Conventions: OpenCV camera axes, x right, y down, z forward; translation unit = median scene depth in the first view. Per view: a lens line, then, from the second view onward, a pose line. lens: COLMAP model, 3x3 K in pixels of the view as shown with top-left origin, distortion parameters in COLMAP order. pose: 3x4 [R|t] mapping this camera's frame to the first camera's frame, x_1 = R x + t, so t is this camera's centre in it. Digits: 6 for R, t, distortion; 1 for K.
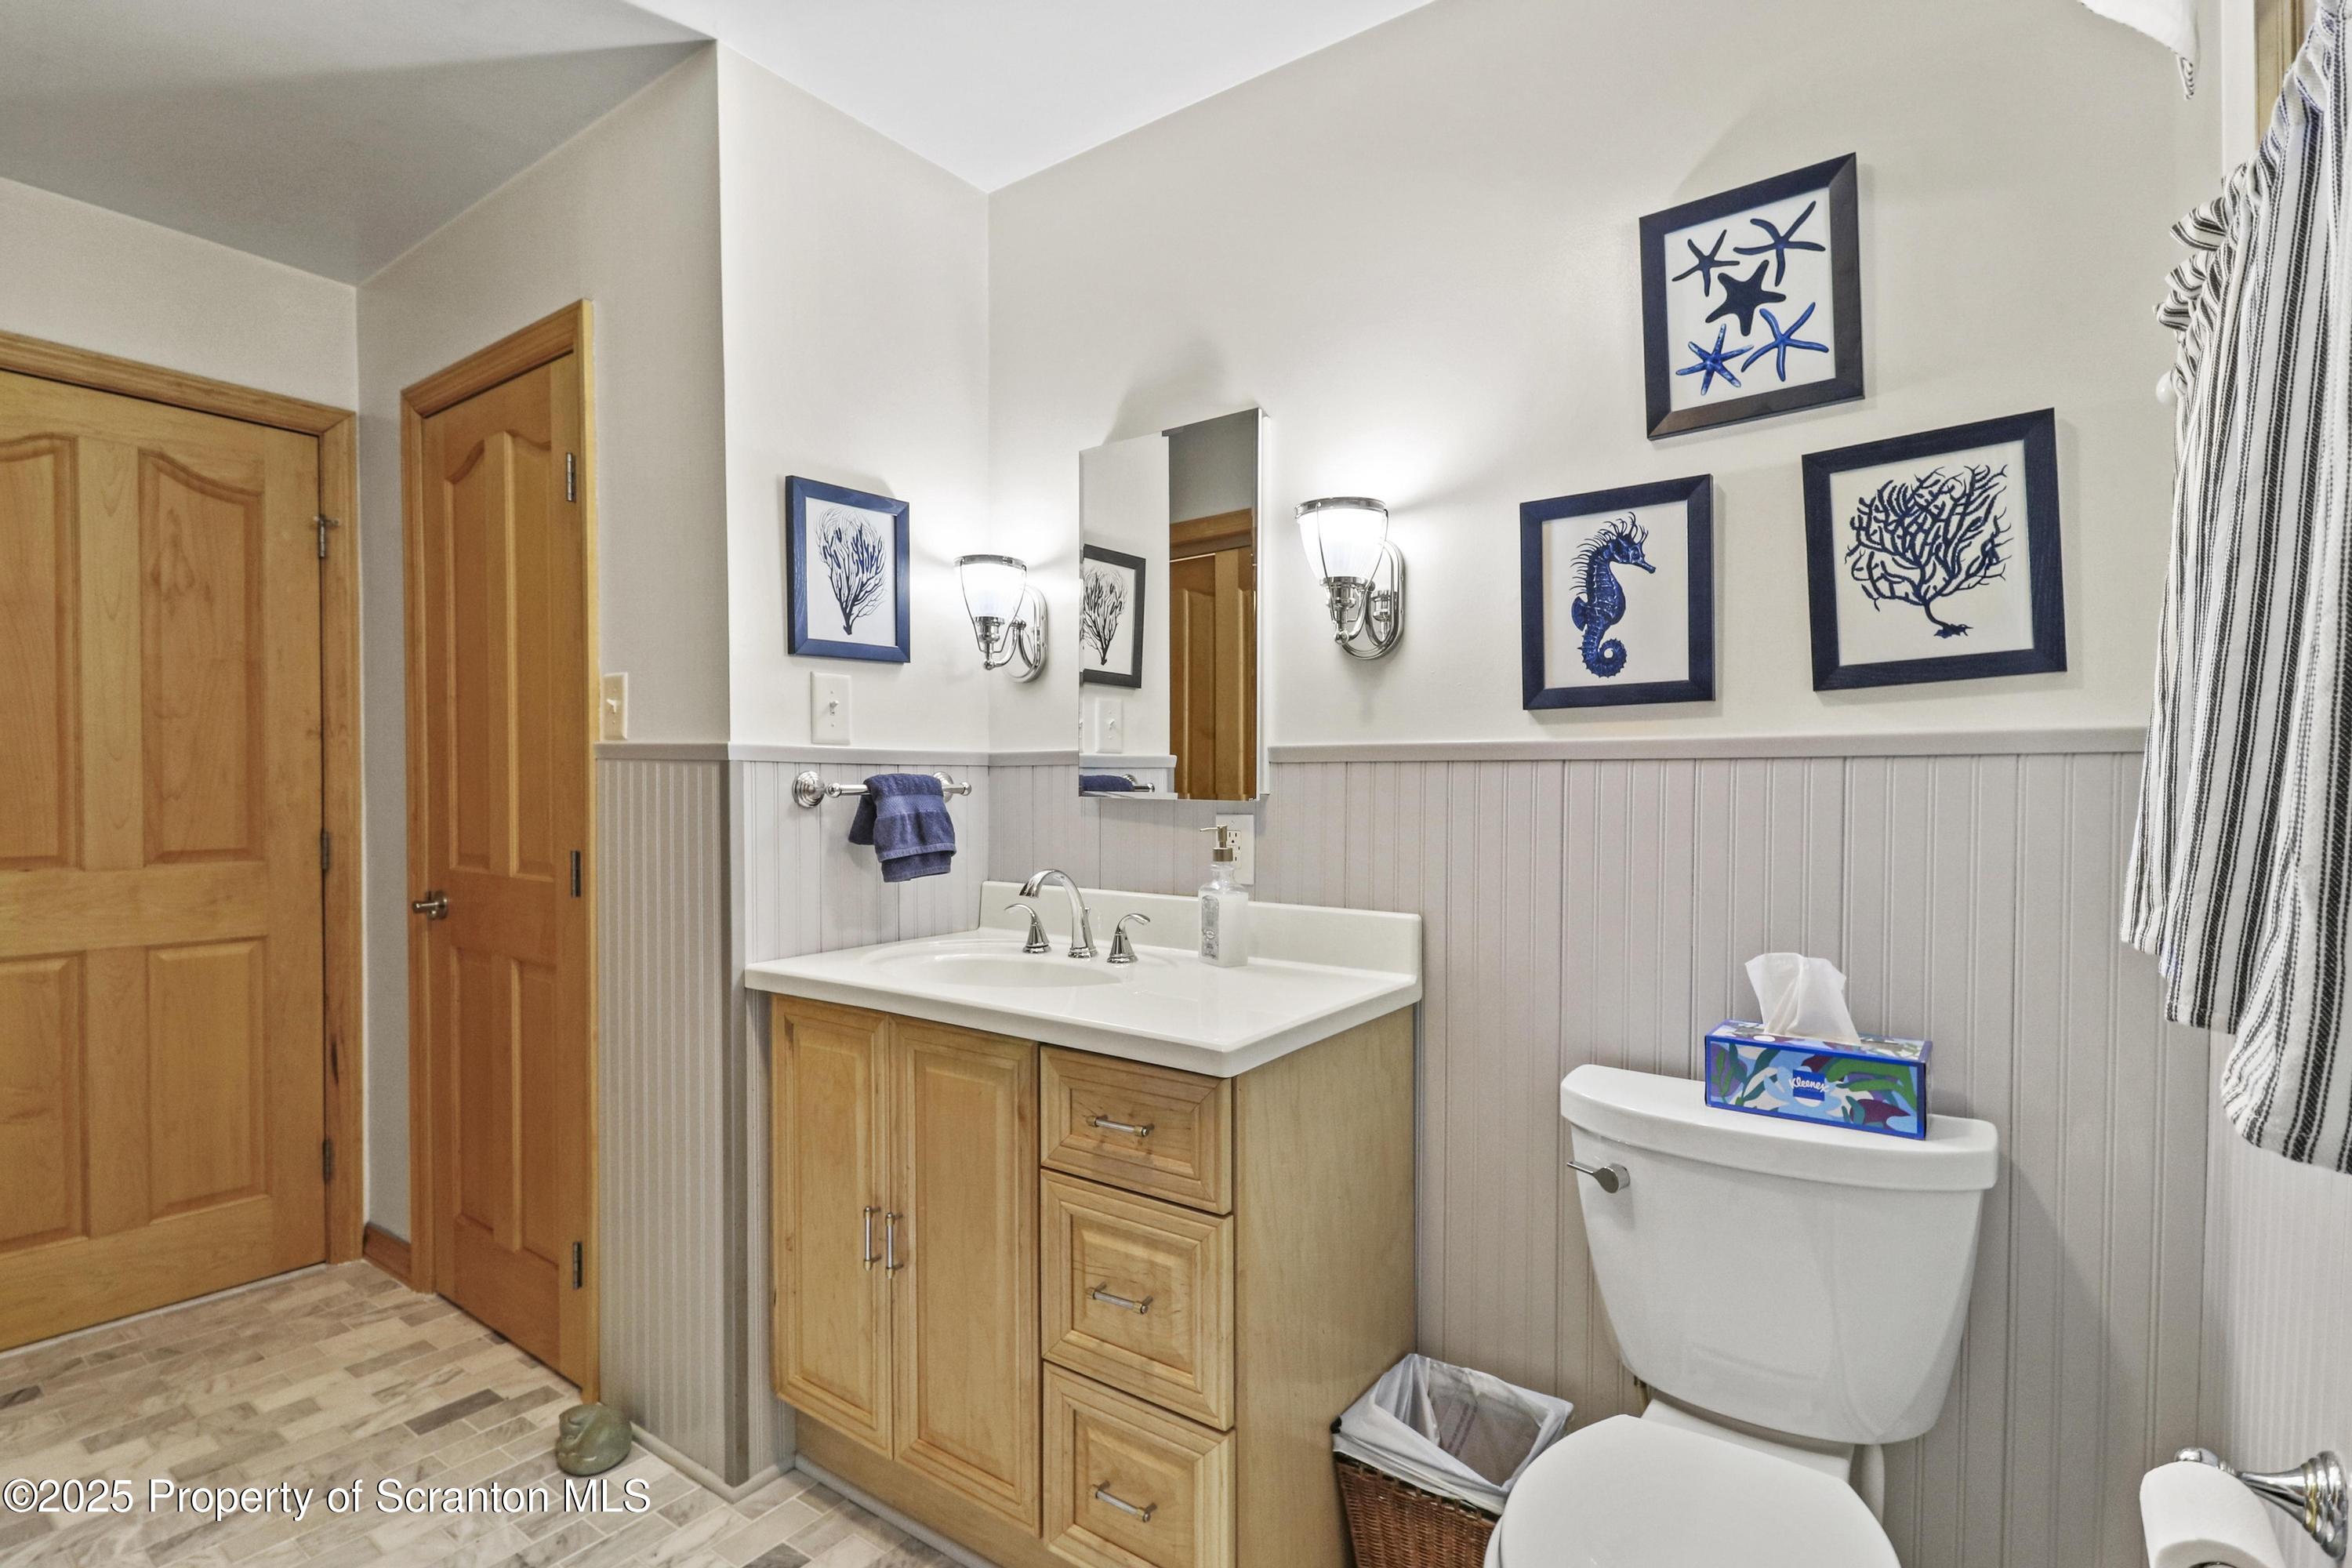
lens RADIAL K [[1109.8, 0, 1176.0], [0, 1109.8, 784.0], [0, 0, 1]] dist [-0.002470, -0.001329]
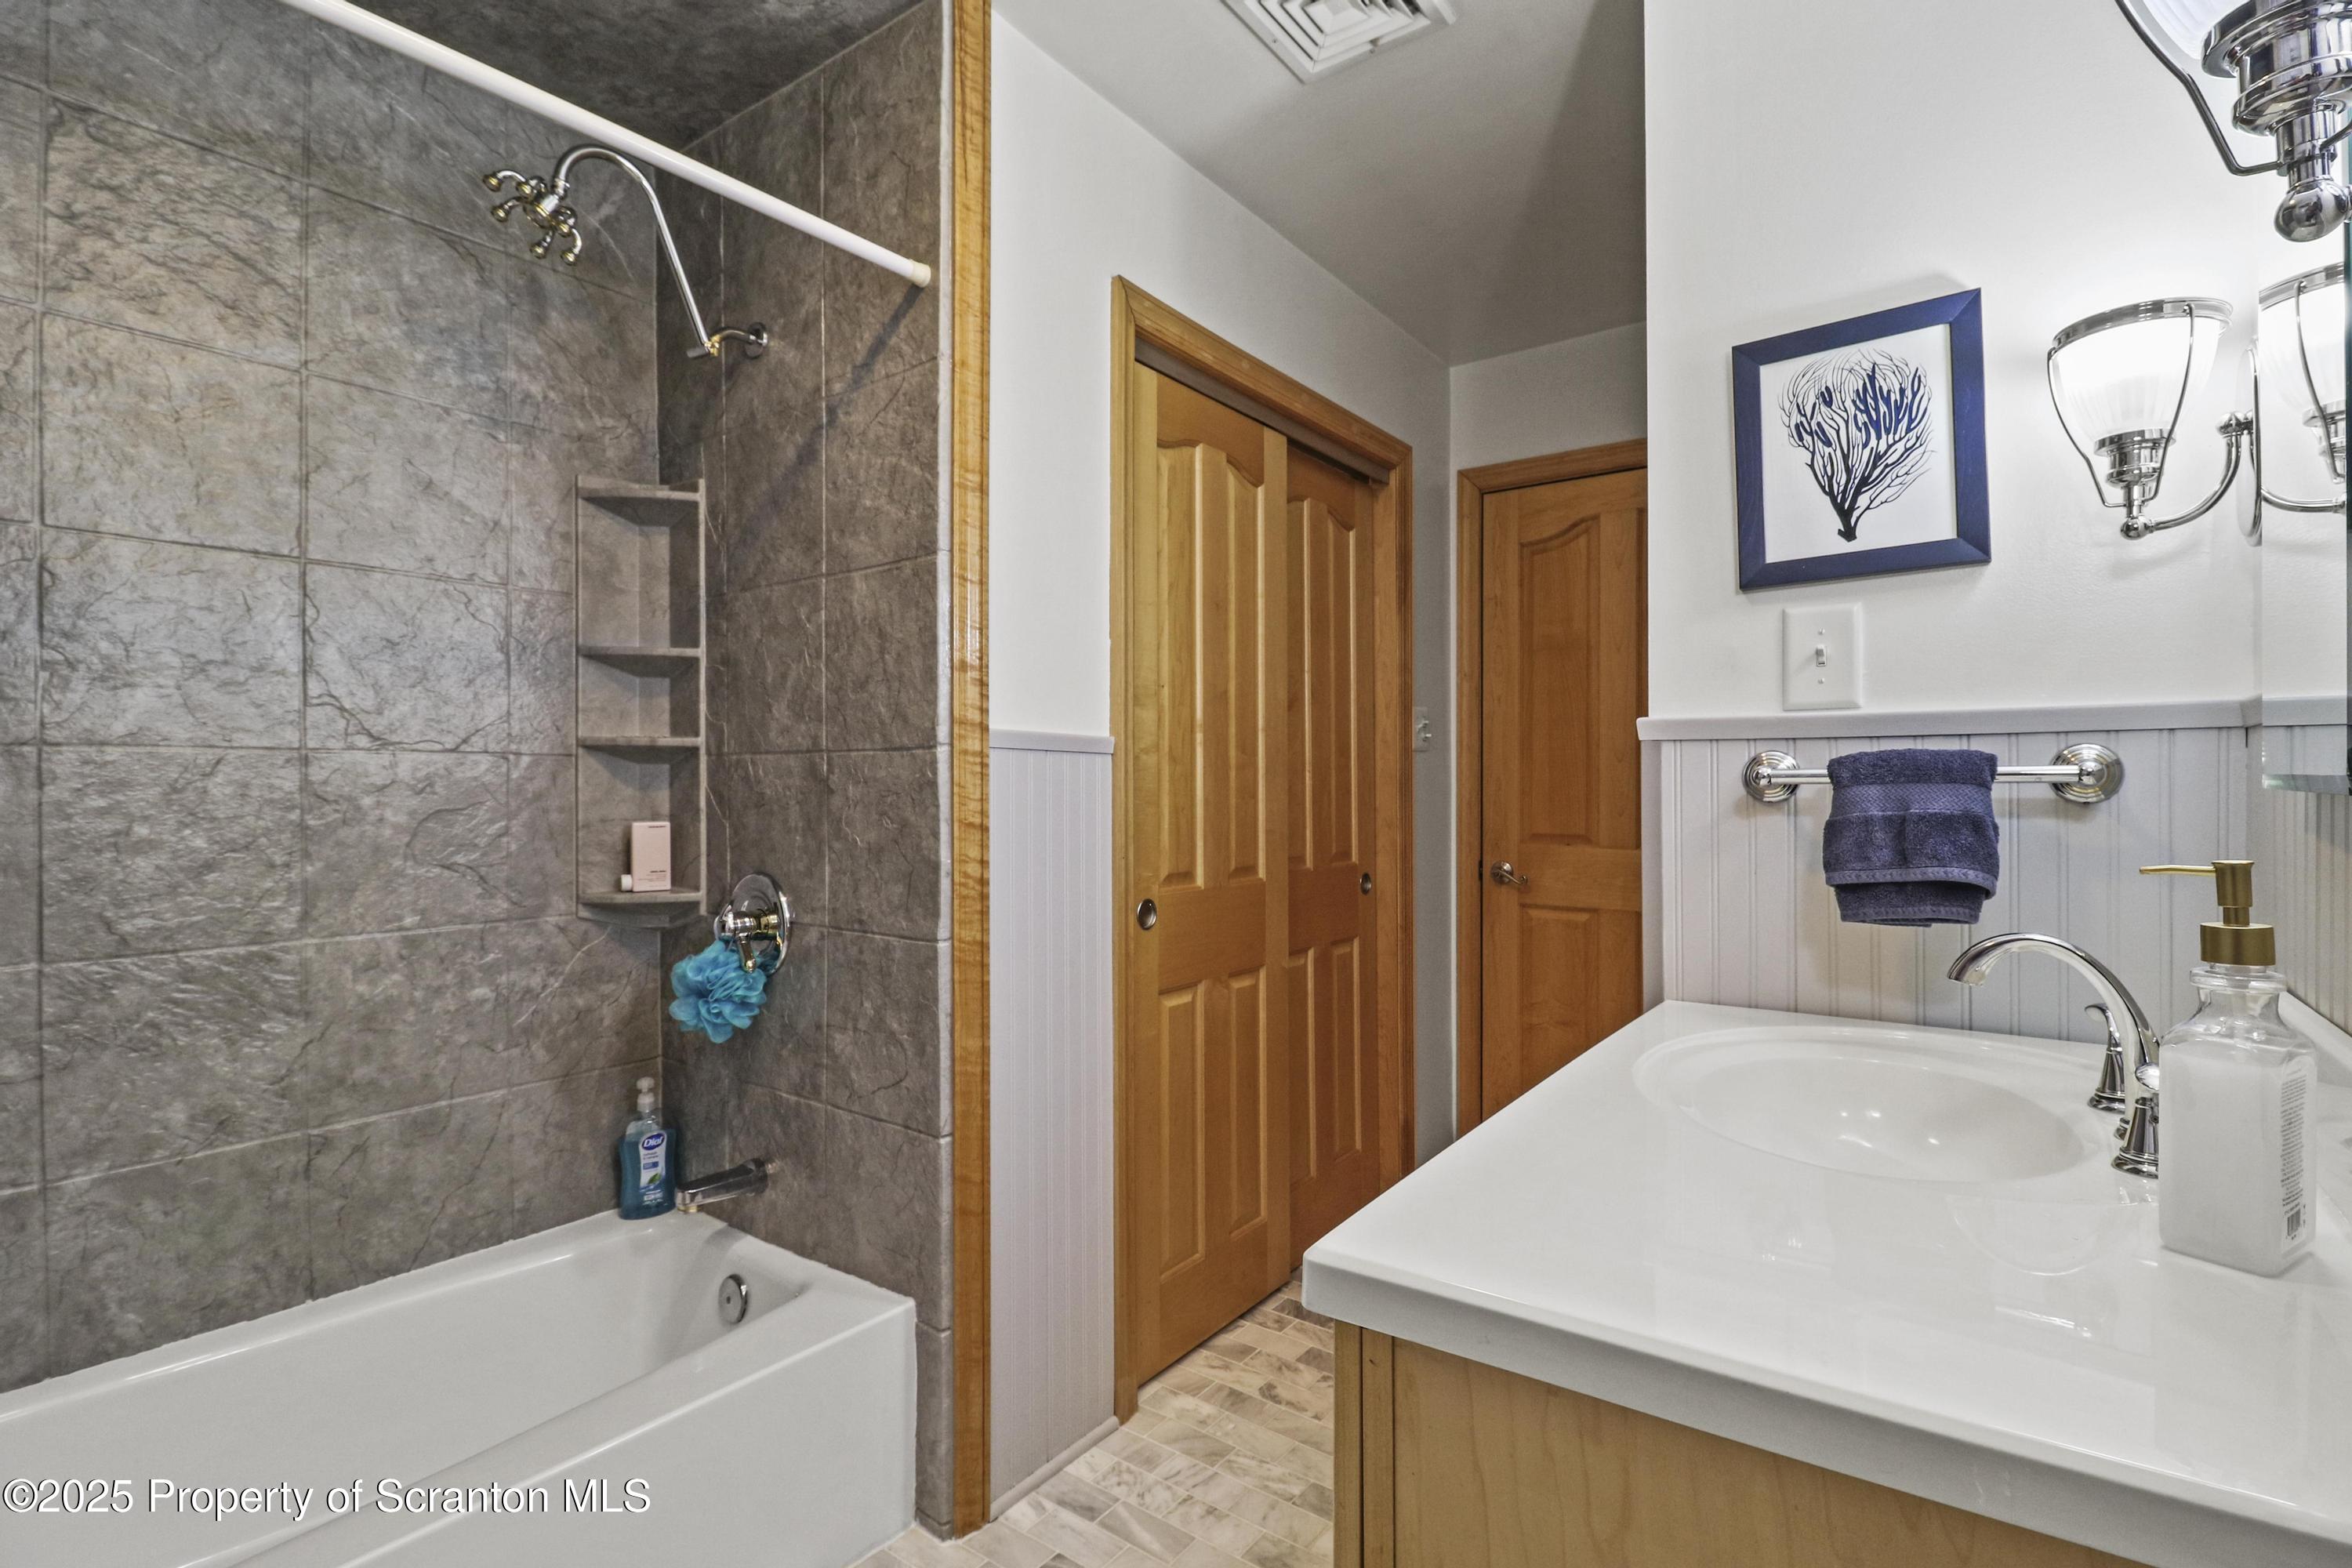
lens RADIAL K [[1114.4, 0, 1176.0], [0, 1114.4, 784.0], [0, 0, 1]] dist [0.000370, -0.000109]
pose [[-0.010627, -0.005571, -0.999928, 0.485037], [0.002726, 0.999981, -0.005601, 0.016057], [0.999940, -0.002785, -0.010612, 0.795786]]
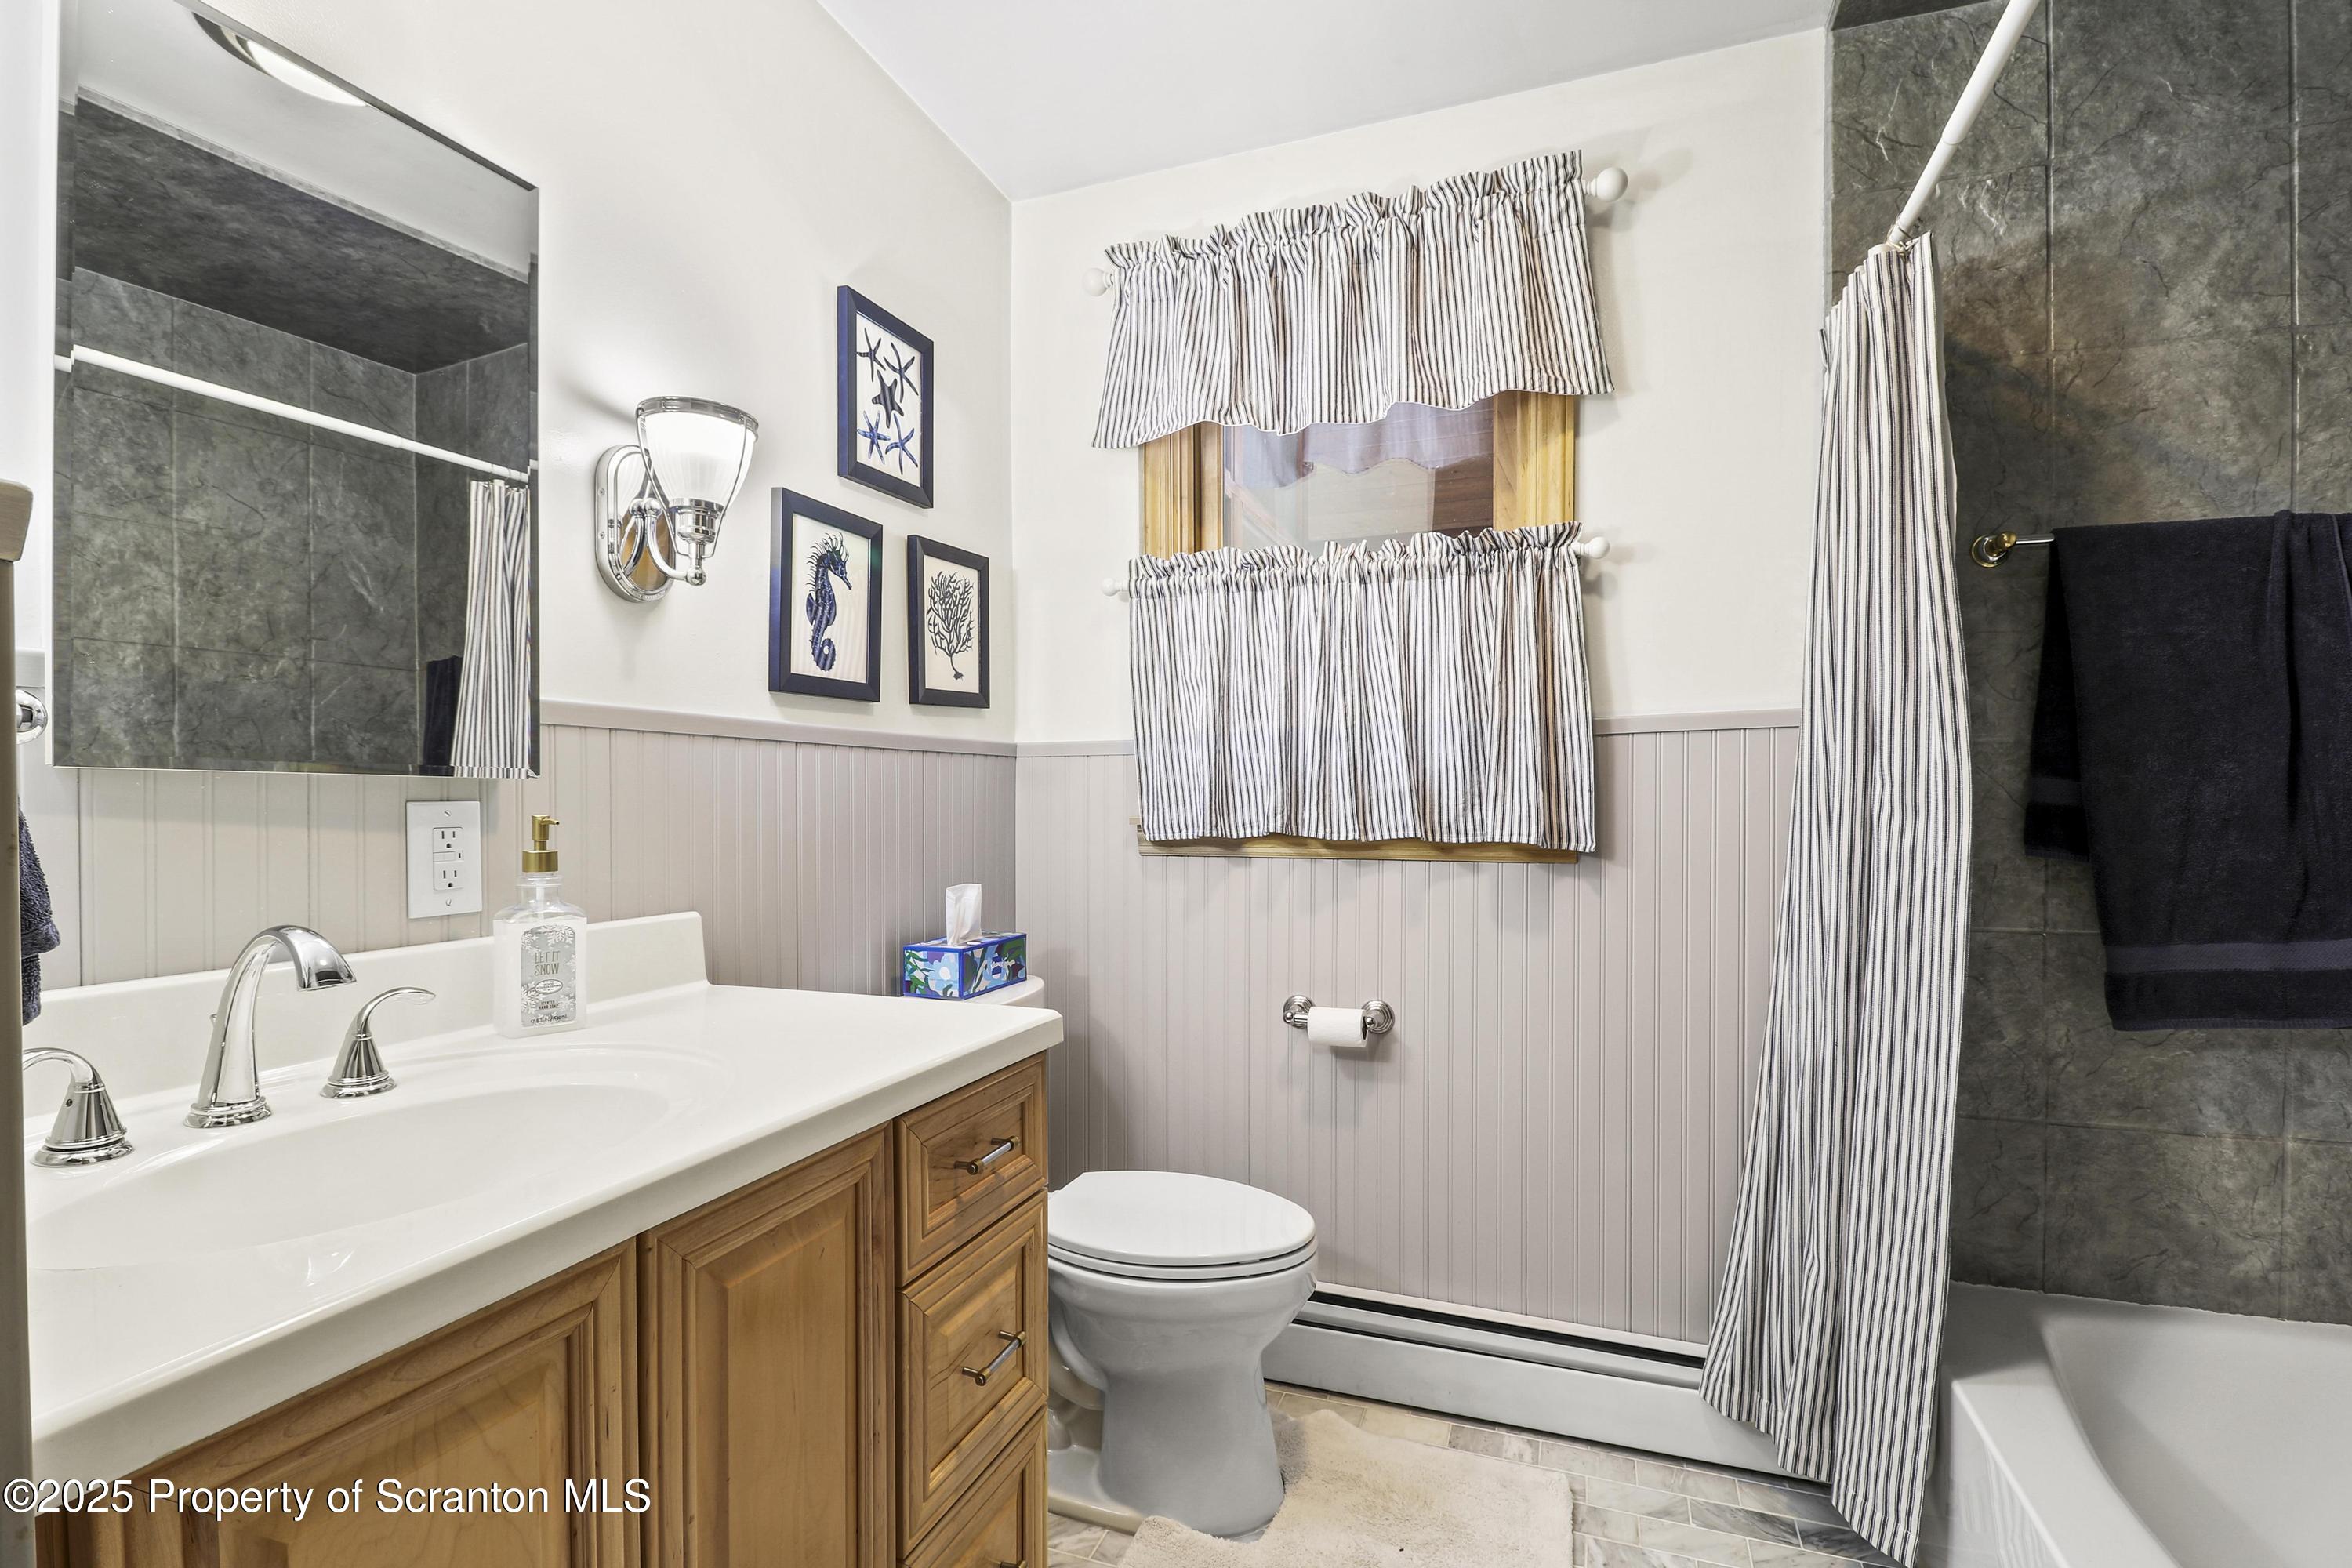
lens RADIAL K [[1094.3, 0, 1175.3], [0, 1094.3, 817.7], [0, 0, 1]] dist [0.001299, -0.000182]
pose [[-0.269251, -0.012814, 0.962985, -0.797681], [0.011828, 0.999792, 0.016610, 0.038911], [-0.962997, 0.015862, -0.269043, 0.982178]]
